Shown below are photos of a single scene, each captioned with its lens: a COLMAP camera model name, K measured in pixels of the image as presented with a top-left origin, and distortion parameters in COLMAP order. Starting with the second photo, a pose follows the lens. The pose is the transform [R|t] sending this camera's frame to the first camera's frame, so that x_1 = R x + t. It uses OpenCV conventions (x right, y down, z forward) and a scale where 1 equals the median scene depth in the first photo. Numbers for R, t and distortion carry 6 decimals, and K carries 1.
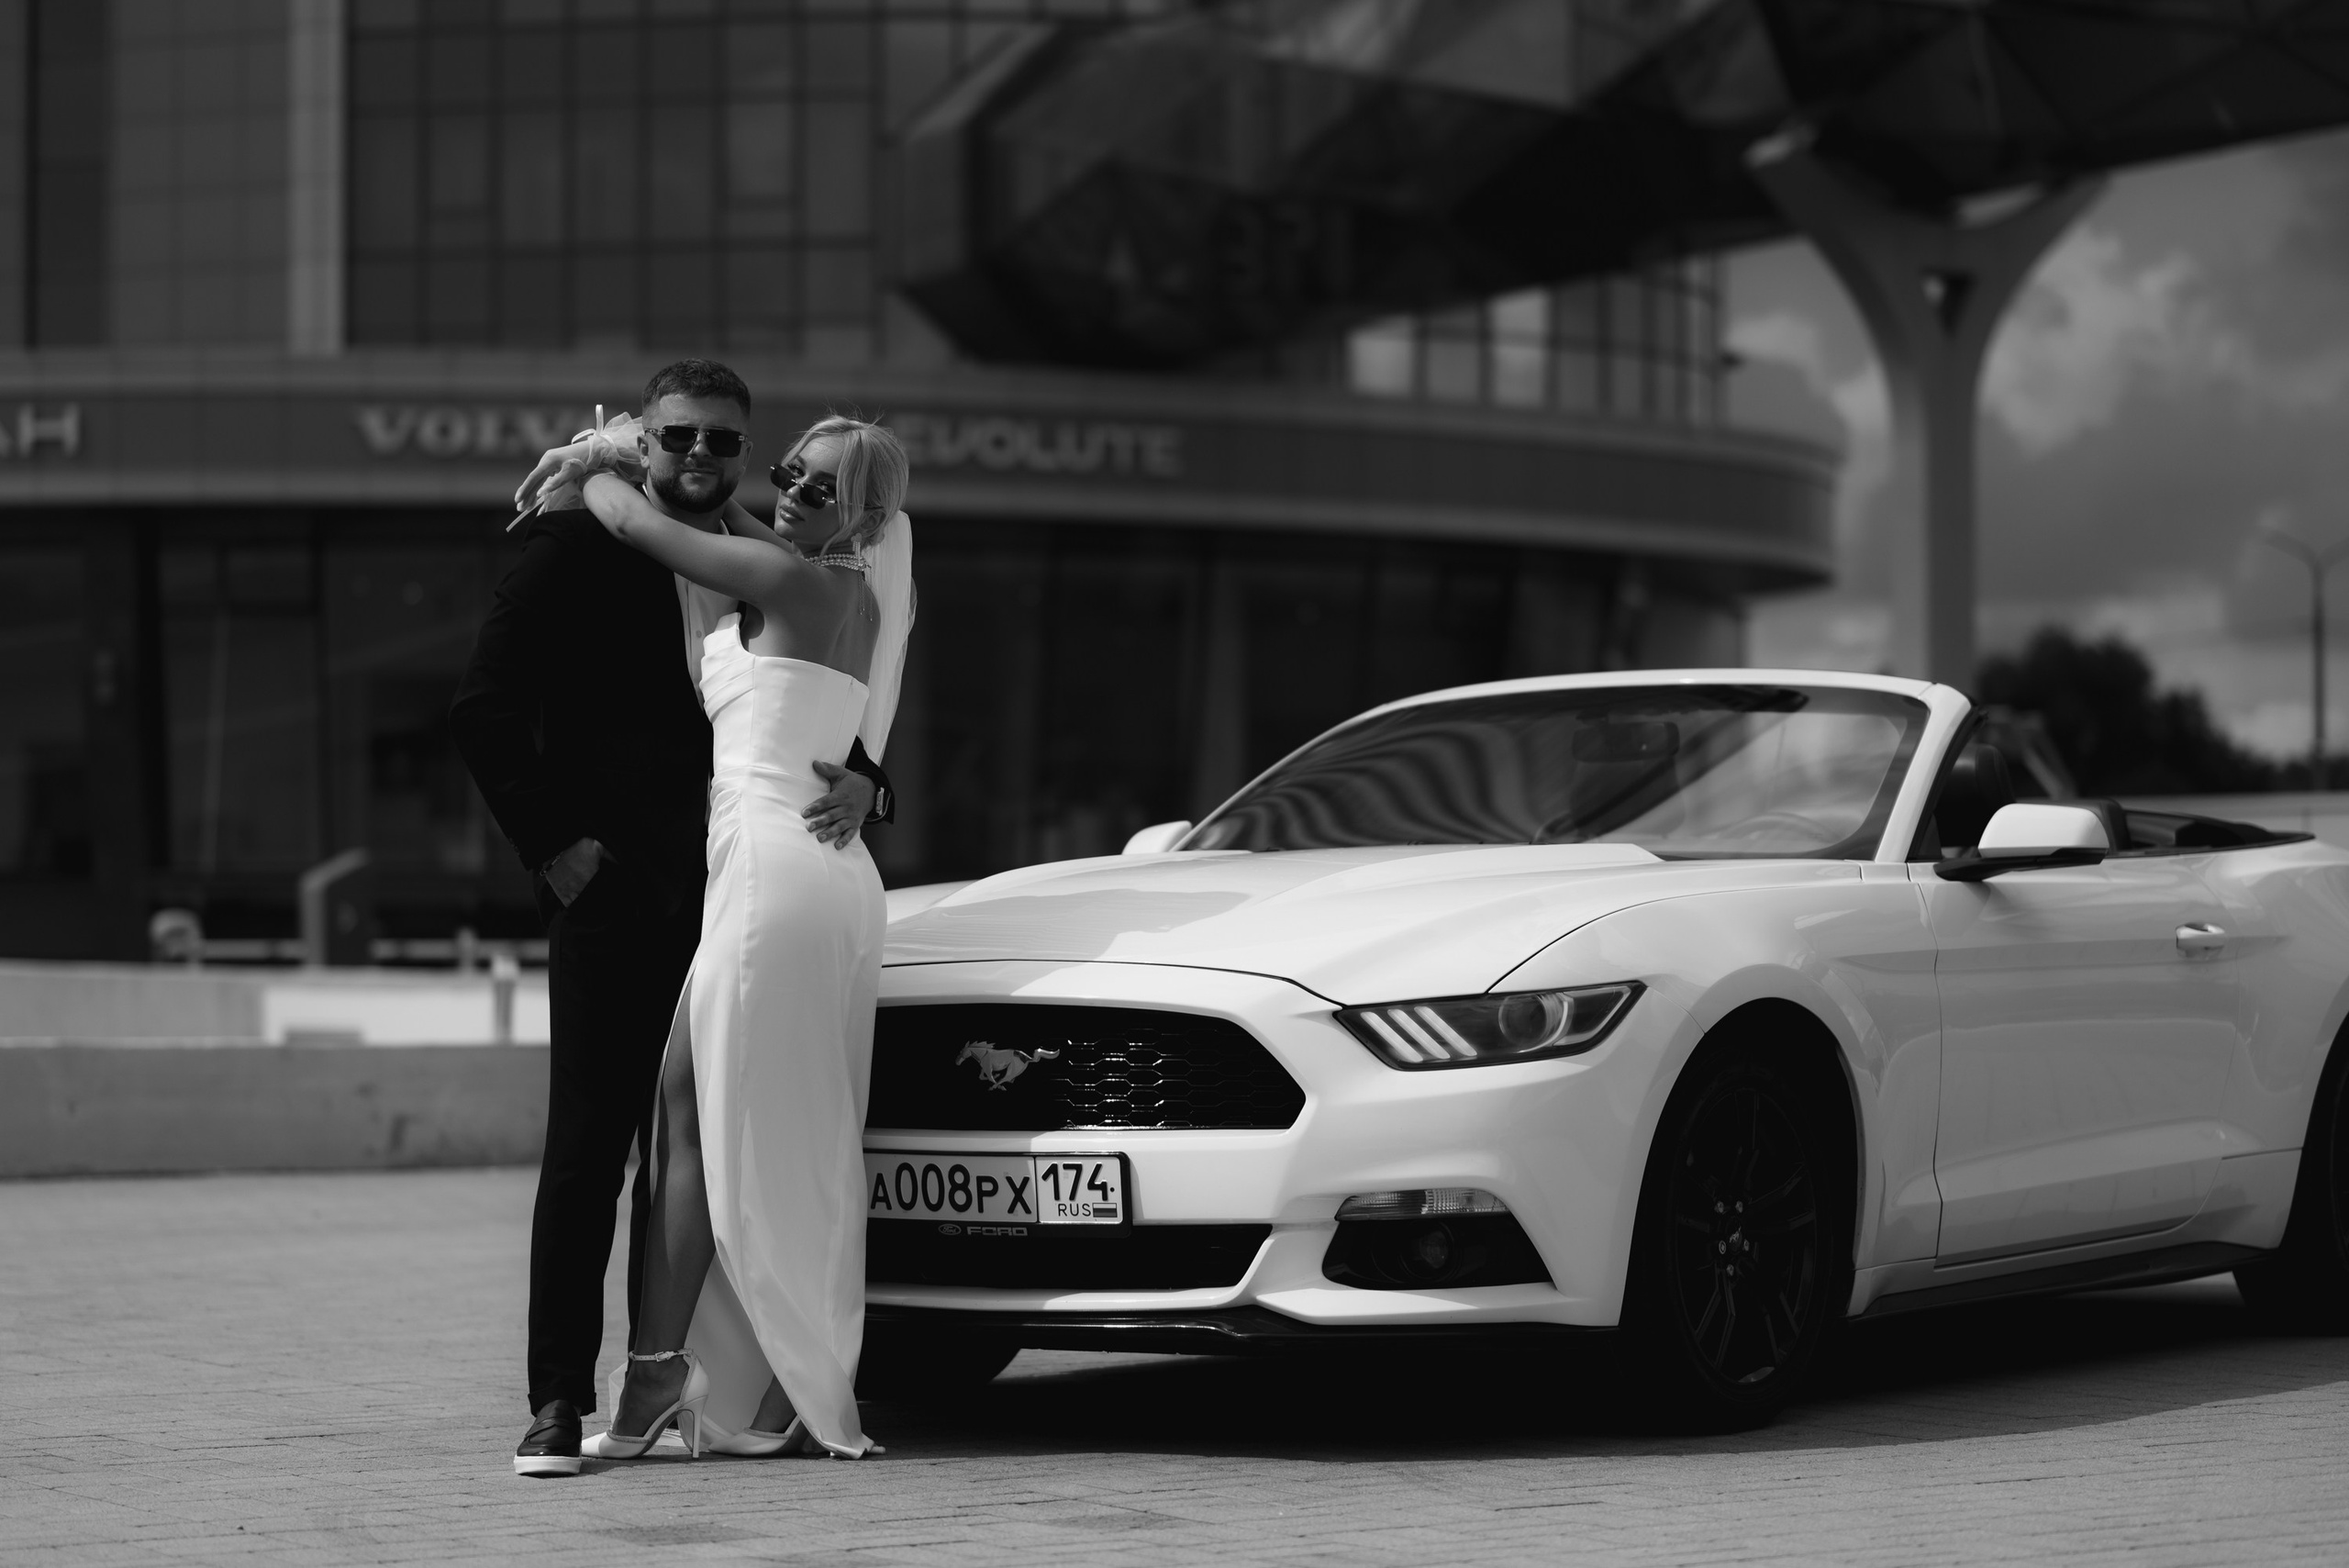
lens RADIAL K [[5839.7, 0, 1167.2], [0, 5839.7, 782.5], [0, 0, 1]] dist [-0.053016, 0.414784]
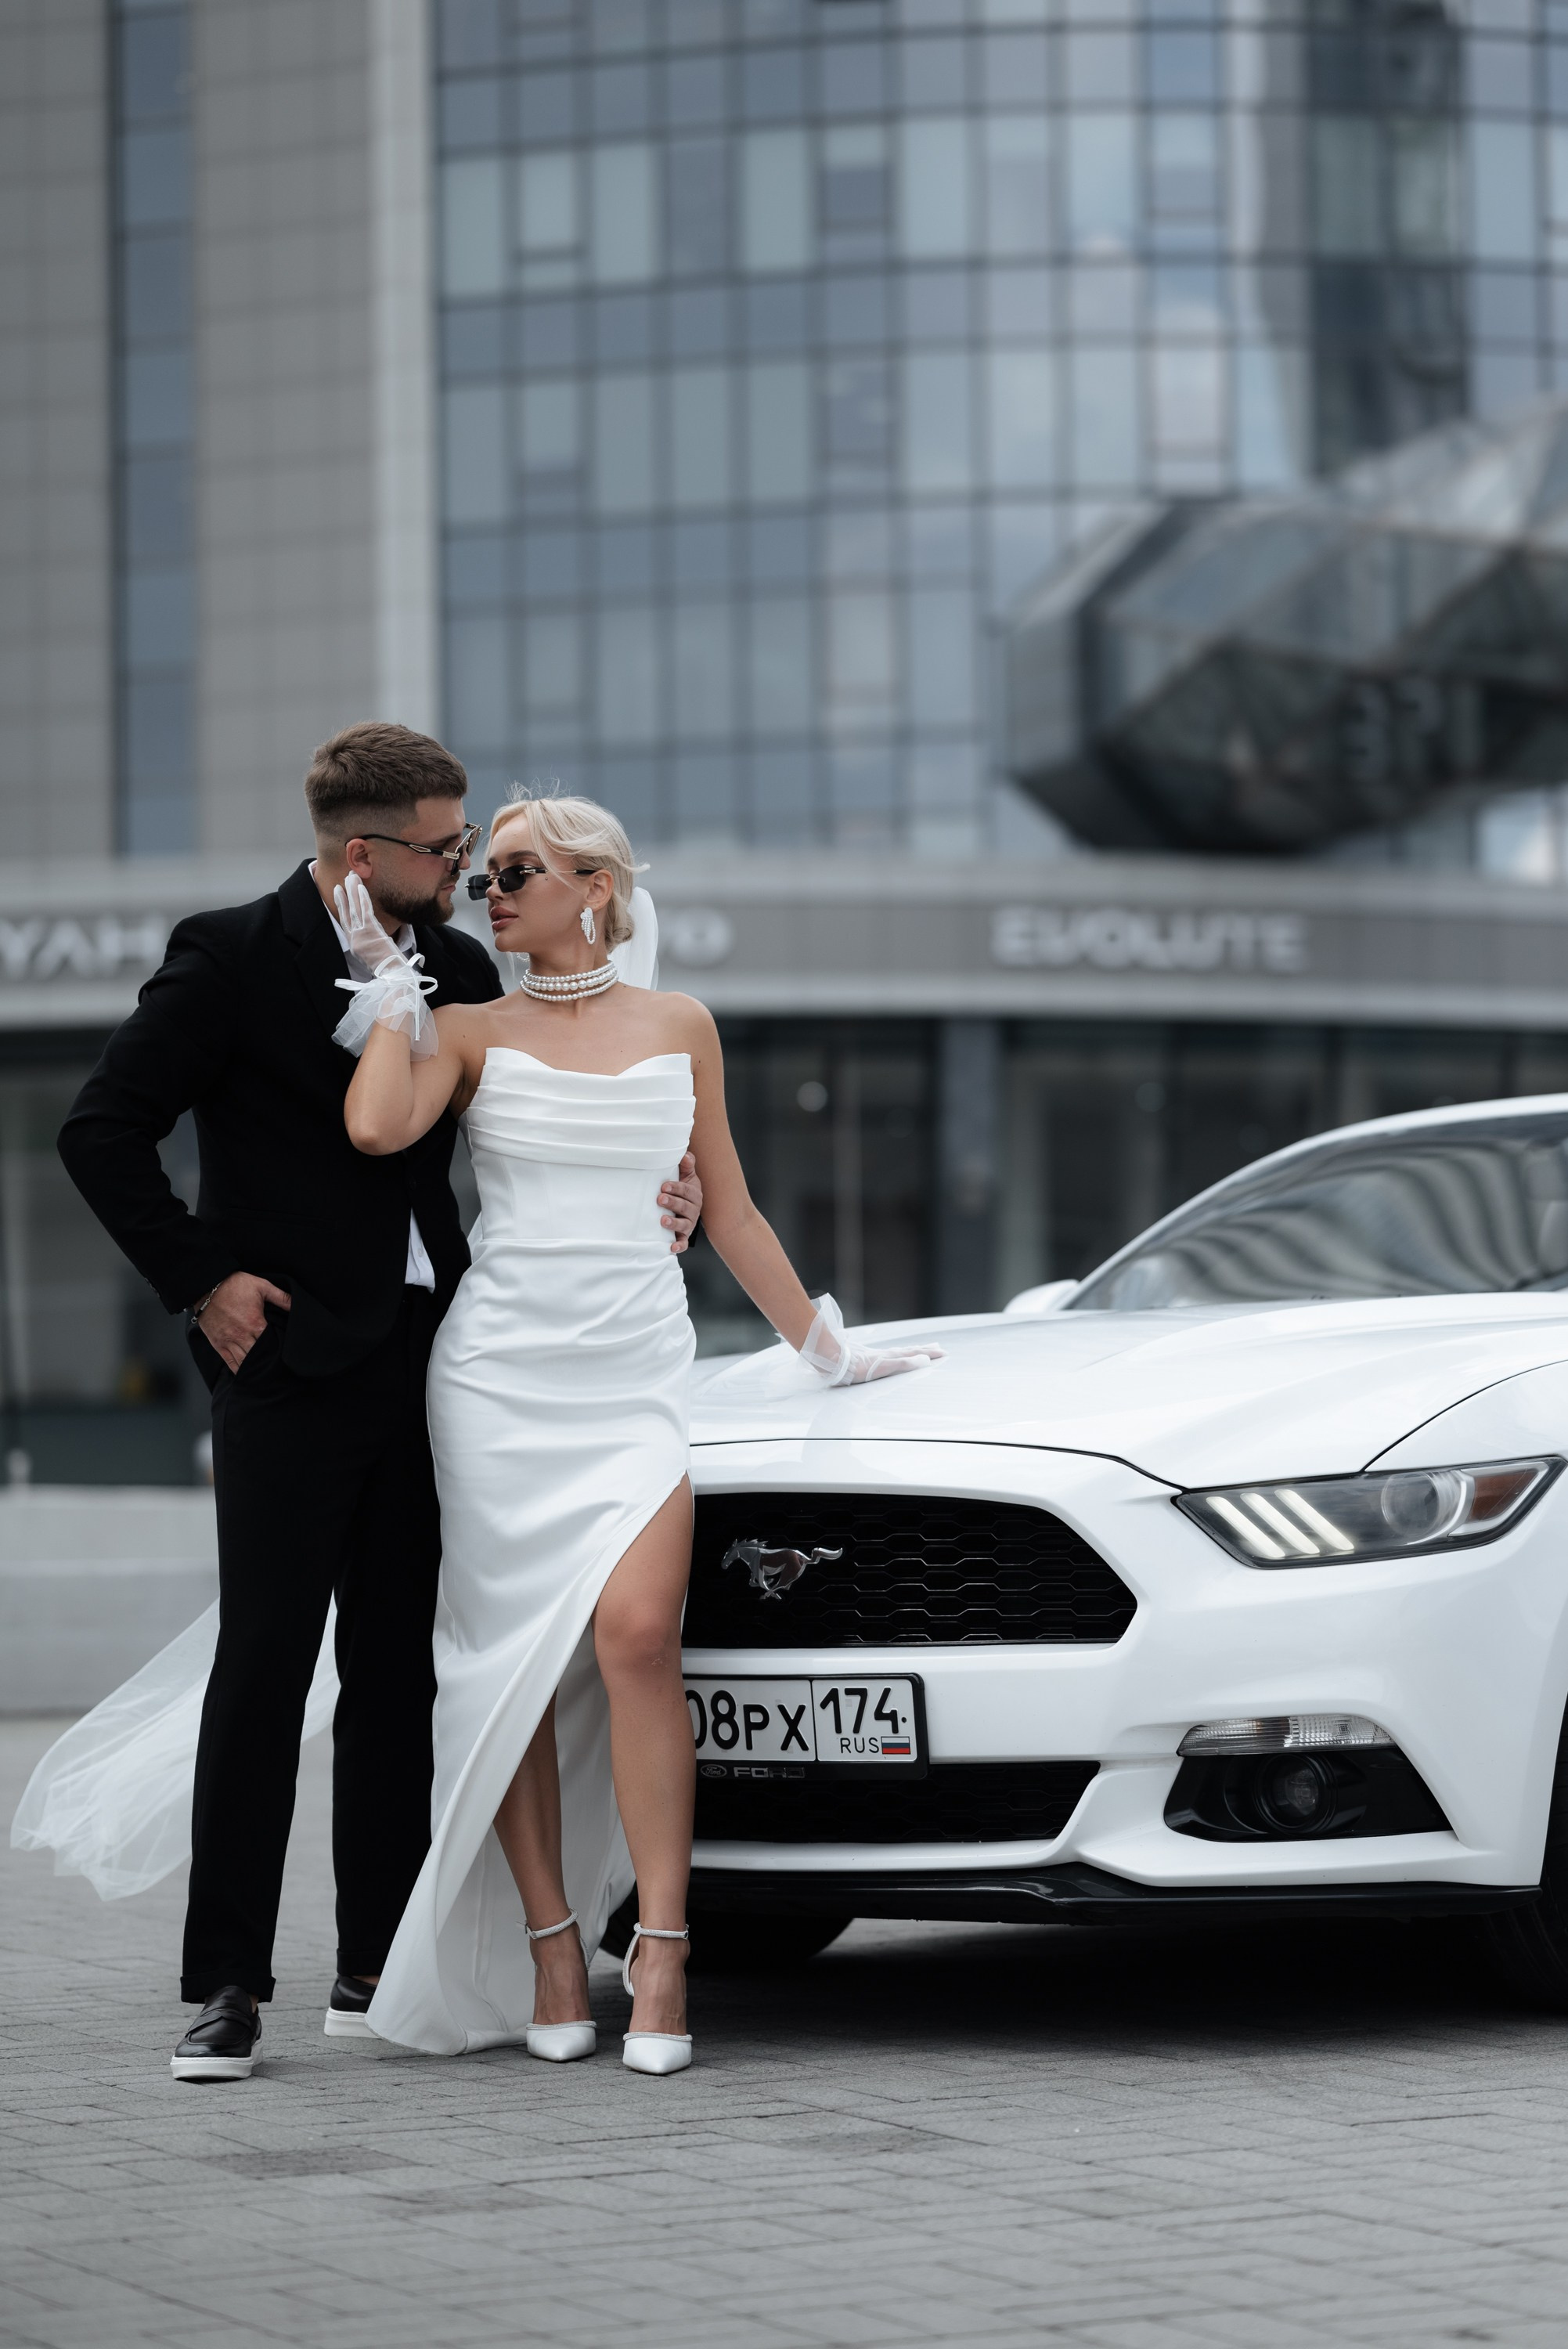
lens RADIAL K [[5933.4, 0, 786.2], [0, 5933.4, 1086.2], [0, 0, 1]] dist [0.103331, -0.982294]
pose [[0.995443, -0.019483, -0.093347, 0.052612], [0.016040, 0.999168, -0.037493, 0.012288], [0.094000, 0.035825, 0.994927, 0.171780]]
